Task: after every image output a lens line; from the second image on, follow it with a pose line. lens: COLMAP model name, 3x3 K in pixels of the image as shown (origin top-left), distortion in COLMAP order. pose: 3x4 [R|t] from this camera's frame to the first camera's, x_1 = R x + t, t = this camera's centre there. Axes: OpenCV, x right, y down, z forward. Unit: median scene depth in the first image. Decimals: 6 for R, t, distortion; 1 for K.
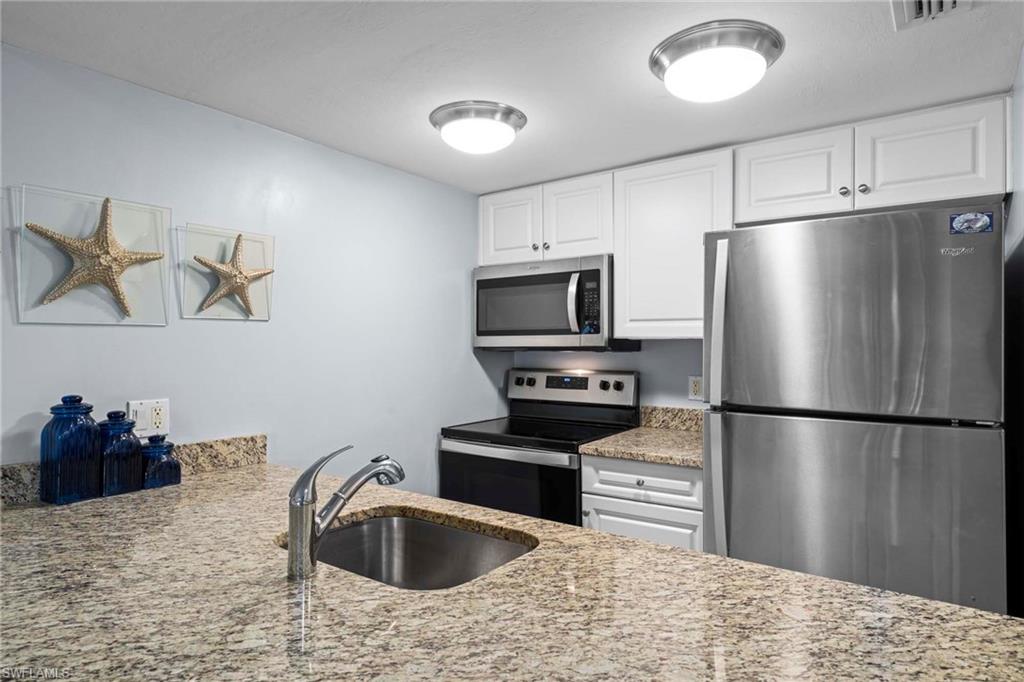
lens RADIAL K [[589.5, 0, 510.1], [0, 589.5, 339.9], [0, 0, 1]] dist [0.005845, -0.003157]
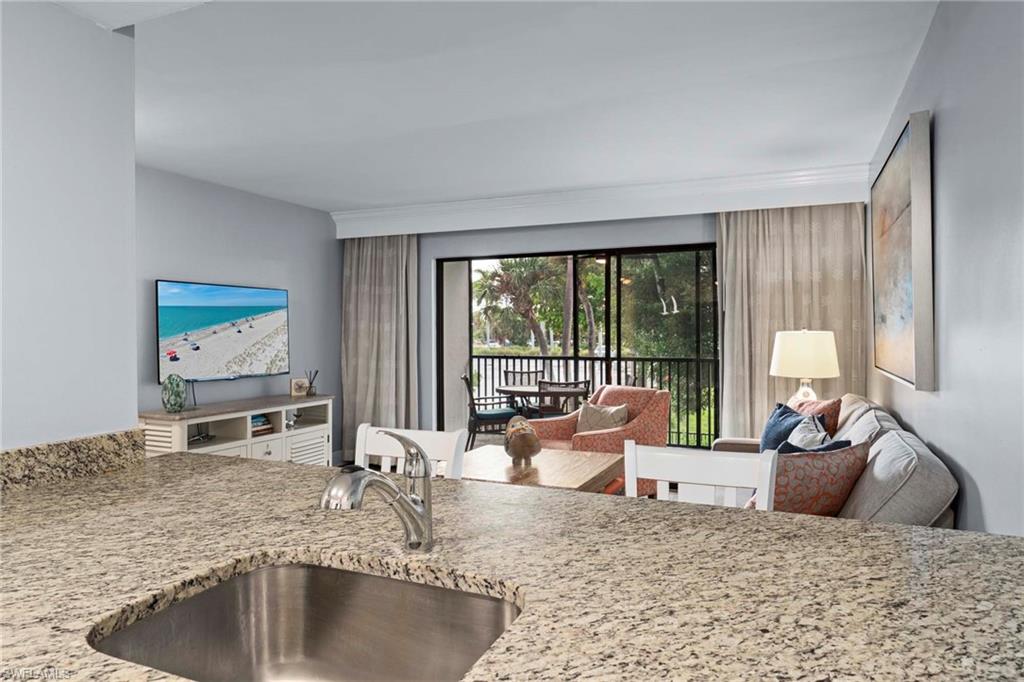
lens RADIAL K [[647.7, 0, 511.0], [0, 647.7, 332.2], [0, 0, 1]] dist [0.004660, 0.004126]
pose [[-0.976034, 0.007205, -0.217497, -0.149015], [0.007626, 0.999970, -0.001098, 0.024743], [0.217483, -0.002731, -0.976060, 1.132140]]
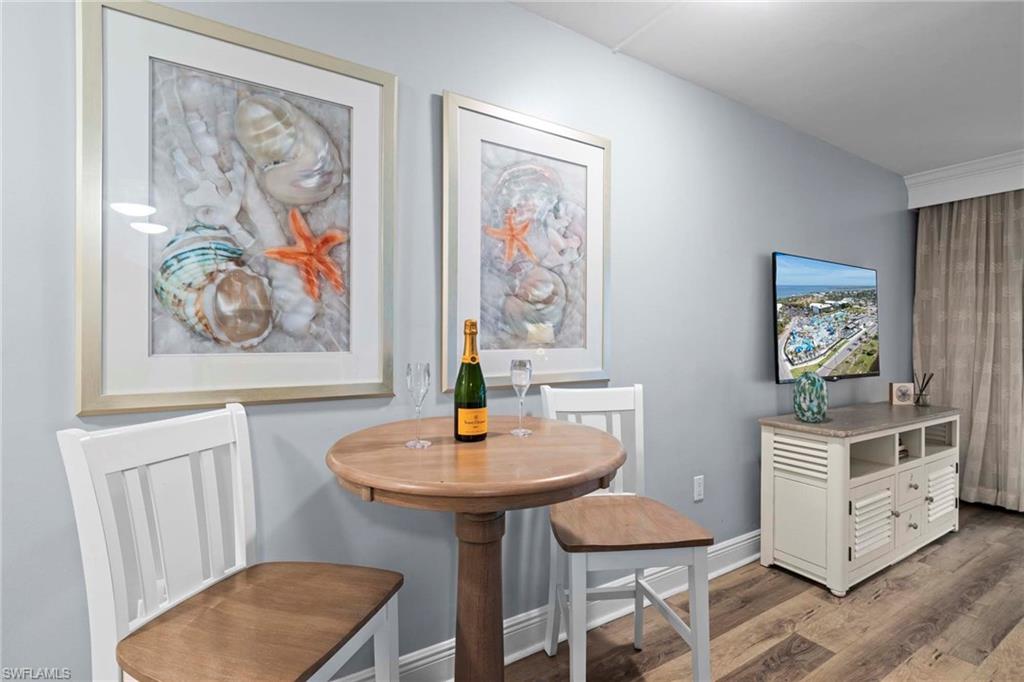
lens RADIAL K [[483.3, 0, 510.7], [0, 483.3, 334.5], [0, 0, 1]] dist [-0.002028, 0.001340]
pose [[-0.930940, 0.002325, 0.365164, 0.757965], [-0.002525, 0.999915, -0.012804, 0.078594], [-0.365162, -0.012842, -0.930855, 0.166411]]
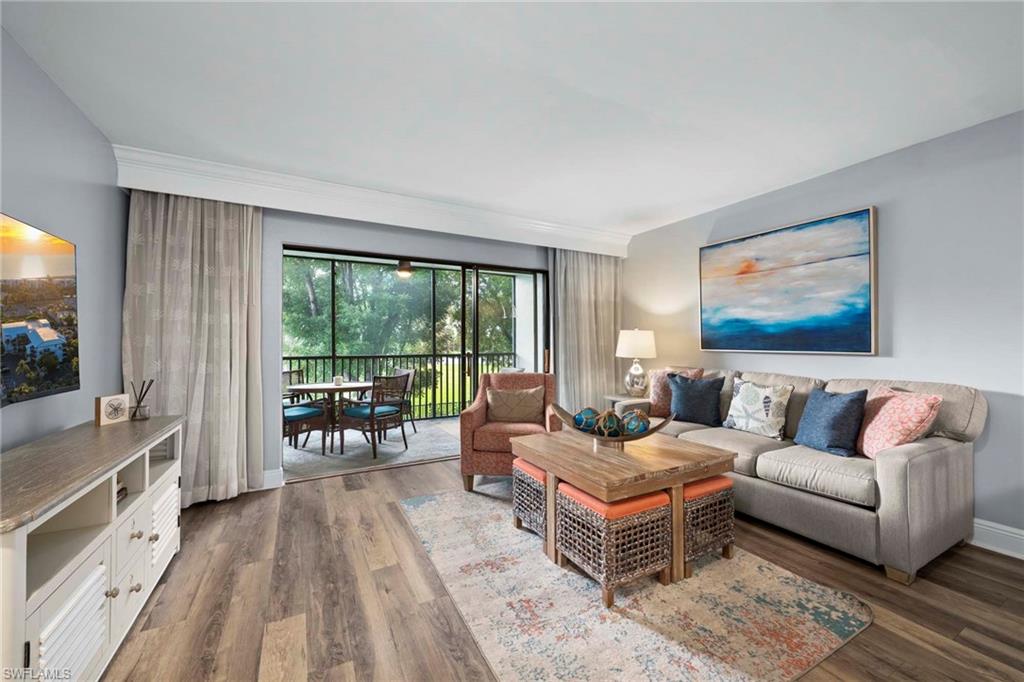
lens RADIAL K [[396.8, 0, 508.5], [0, 396.8, 339.8], [0, 0, 1]] dist [-0.002154, 0.000212]
pose [[-0.435680, -0.000459, -0.900101, 0.612686], [0.006354, 0.999973, -0.003585, 0.081147], [0.900079, -0.007282, -0.435666, -0.430724]]
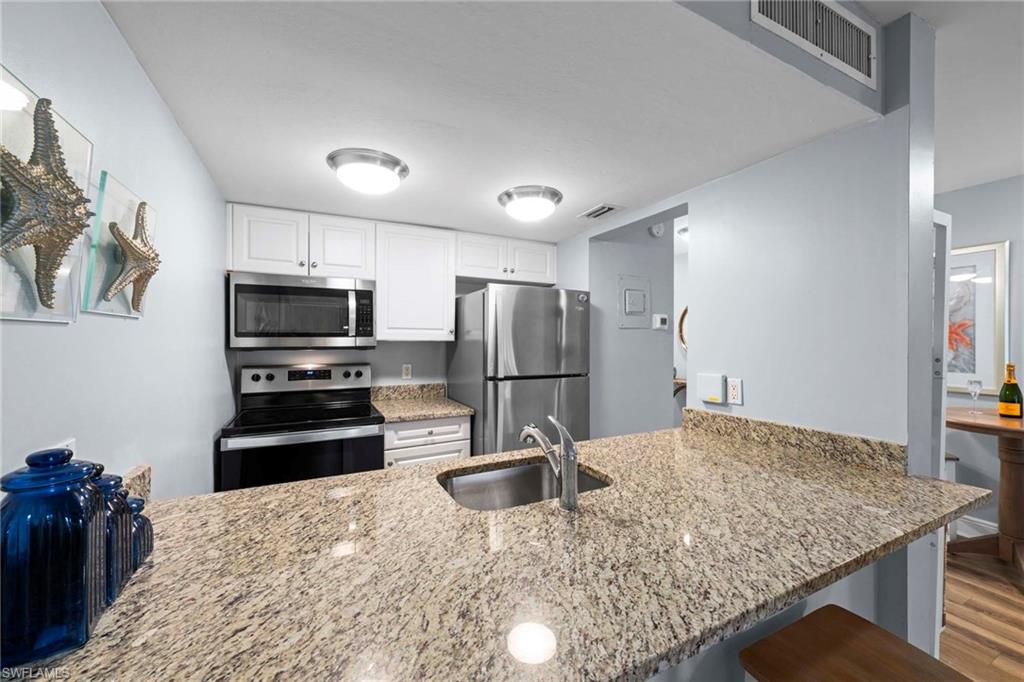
lens RADIAL K [[396.8, 0, 512.6], [0, 396.8, 342.3], [0, 0, 1]] dist [-0.002154, 0.000212]
pose [[0.455932, -0.003234, 0.890009, -0.713955], [-0.008637, 0.999930, 0.008058, -0.011194], [-0.889973, -0.011361, 0.455872, 0.369706]]
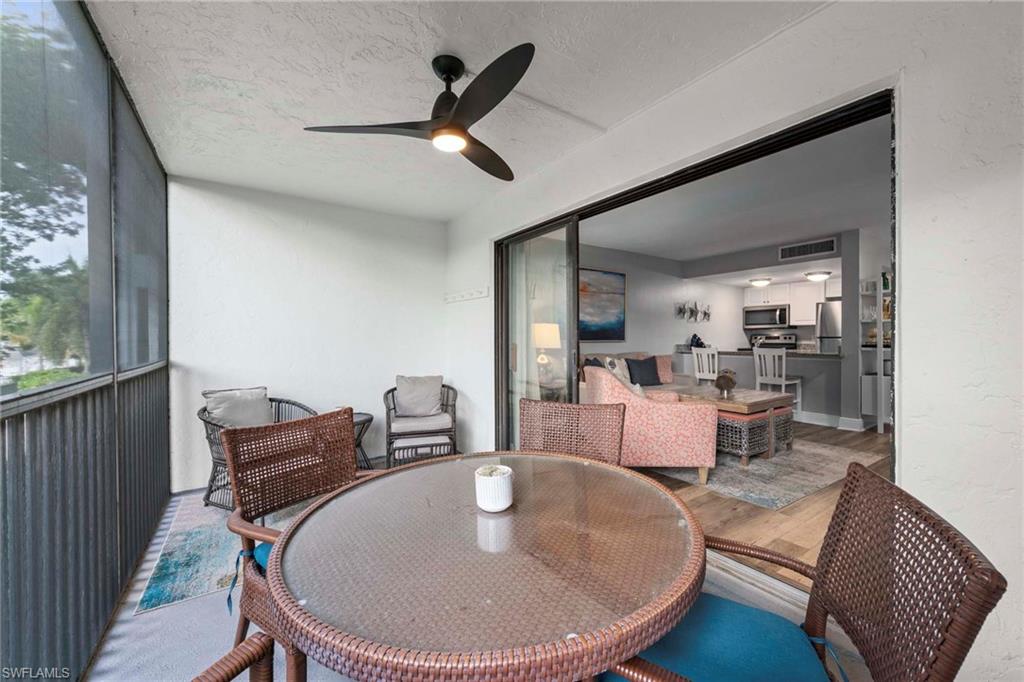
lens RADIAL K [[396.8, 0, 513.3], [0, 396.8, 339.1], [0, 0, 1]] dist [-0.002154, 0.000212]
pose [[0.939117, 0.006557, -0.343534, -0.903999], [-0.002940, 0.999935, 0.011048, 0.089861], [0.343584, -0.009366, 0.939075, -2.968367]]
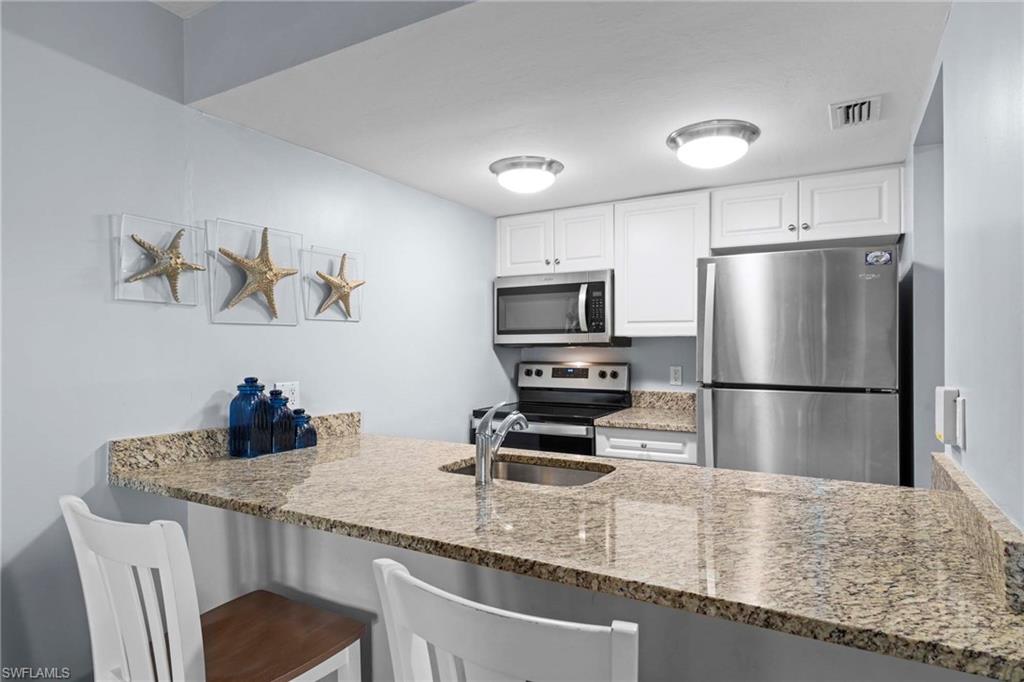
lens RADIAL K [[589.5, 0, 508.1], [0, 589.5, 341.8], [0, 0, 1]] dist [0.005845, -0.003157]
pose [[0.994615, -0.000574, 0.103636, -0.247551], [0.000482, 0.999999, 0.000913, 0.010895], [-0.103636, -0.000858, 0.994615, -0.314735]]
